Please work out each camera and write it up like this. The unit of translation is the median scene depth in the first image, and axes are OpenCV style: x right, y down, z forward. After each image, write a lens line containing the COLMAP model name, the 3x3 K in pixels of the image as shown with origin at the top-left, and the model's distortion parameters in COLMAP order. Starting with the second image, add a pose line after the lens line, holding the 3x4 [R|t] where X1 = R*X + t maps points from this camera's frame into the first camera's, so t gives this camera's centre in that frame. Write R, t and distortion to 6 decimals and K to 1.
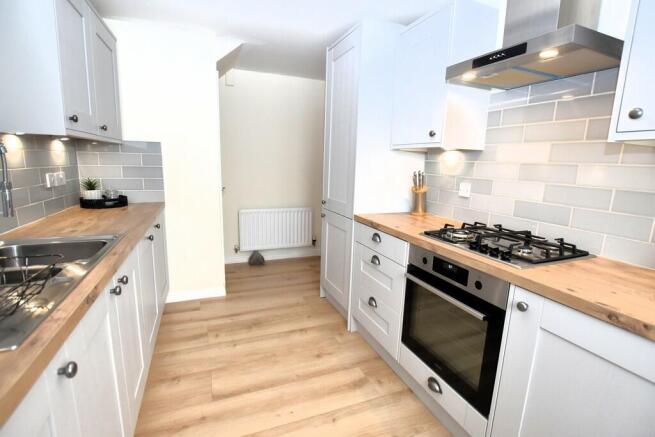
lens RADIAL K [[293.9, 0, 315.6], [0, 293.9, 210.4], [0, 0, 1]] dist [-0.001454, -0.000148]
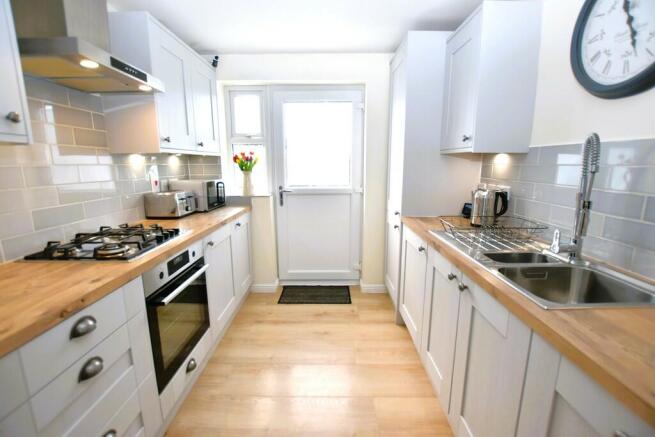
lens RADIAL K [[293.9, 0, 328.1], [0, 293.9, 218.4], [0, 0, 1]] dist [-0.001454, -0.000148]
pose [[-0.924597, -0.090661, 0.370001, -0.448097], [0.048807, 0.935071, 0.351084, -0.301289], [-0.377807, 0.342670, -0.860139, 1.572304]]
